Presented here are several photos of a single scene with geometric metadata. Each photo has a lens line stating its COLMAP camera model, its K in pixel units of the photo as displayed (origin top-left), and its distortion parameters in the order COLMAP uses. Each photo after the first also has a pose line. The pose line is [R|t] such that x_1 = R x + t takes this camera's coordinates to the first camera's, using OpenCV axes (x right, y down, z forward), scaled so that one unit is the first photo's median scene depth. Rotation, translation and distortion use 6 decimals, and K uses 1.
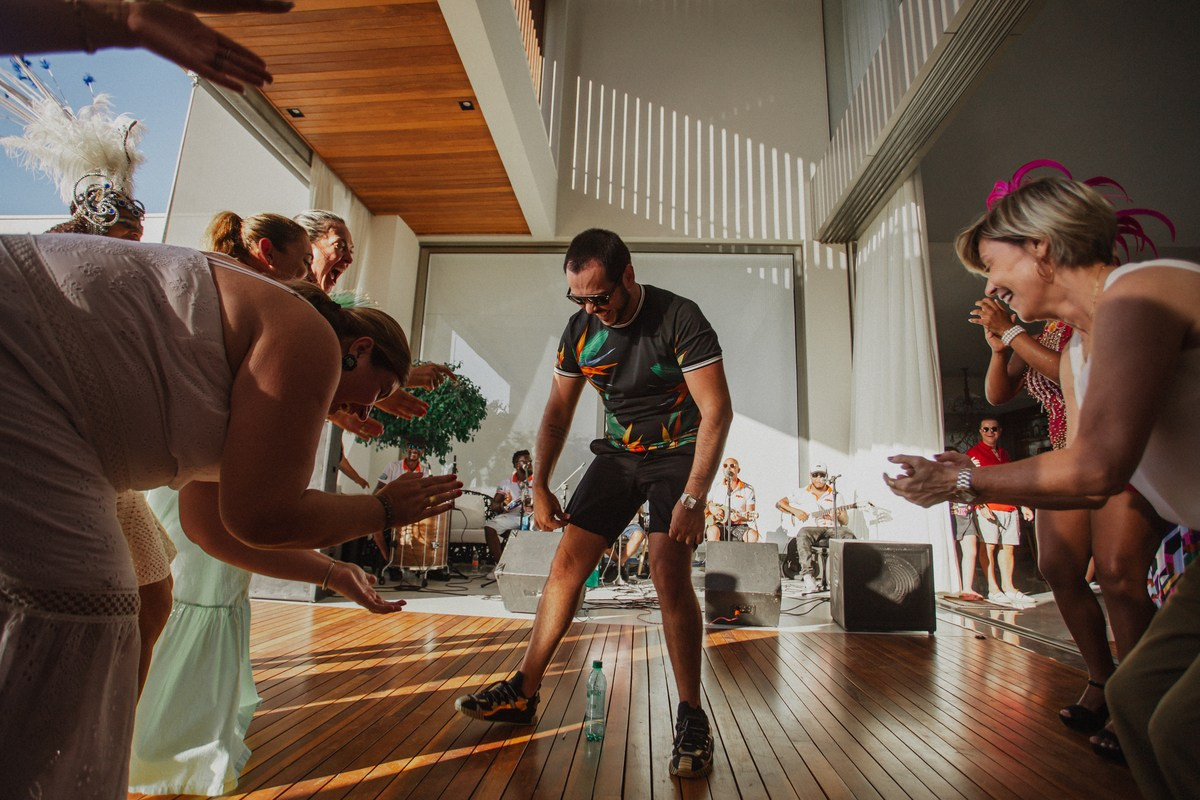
lens RADIAL K [[593.3, 0, 602.9], [0, 593.3, 397.9], [0, 0, 1]] dist [-0.040091, 0.011953]
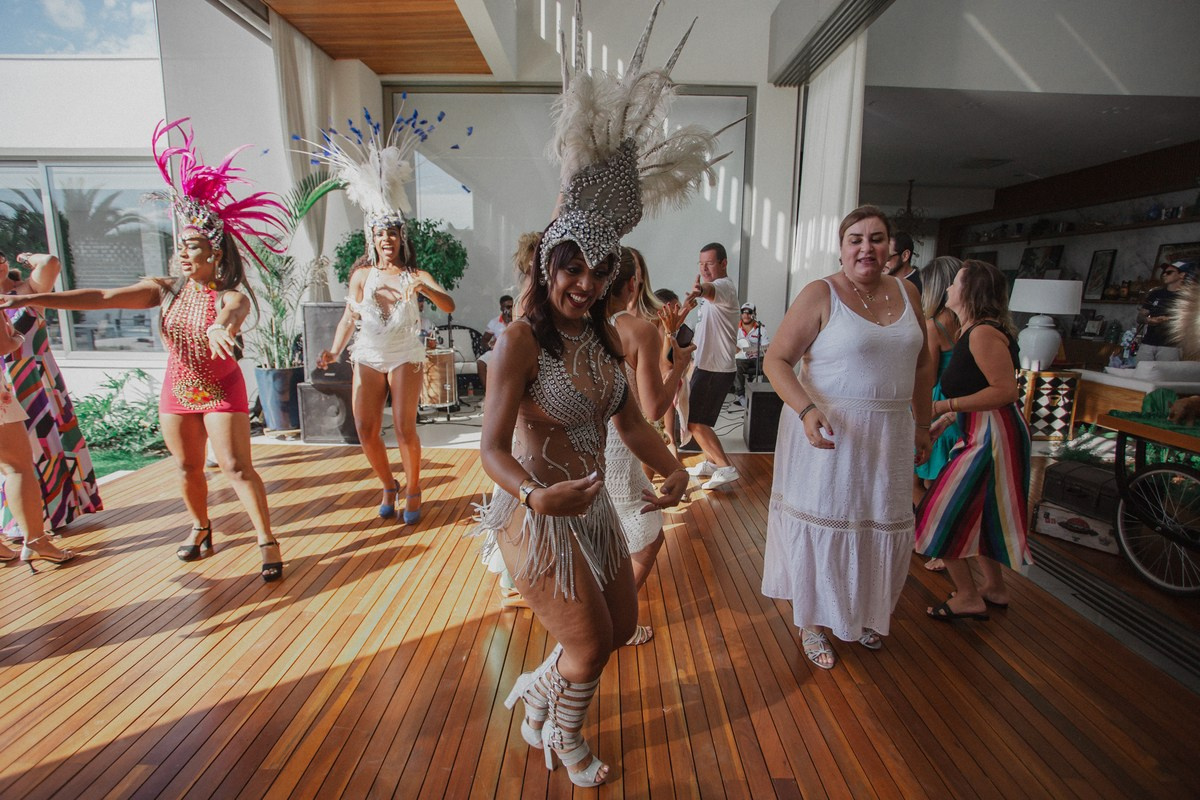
lens RADIAL K [[593.3, 0, 594.5], [0, 593.3, 403.6], [0, 0, 1]] dist [-0.040091, 0.011953]
pose [[0.998316, -0.033942, 0.047045, -0.017743], [0.013688, 0.925890, 0.377544, -0.162555], [-0.056373, -0.376265, 0.924796, -0.180327]]
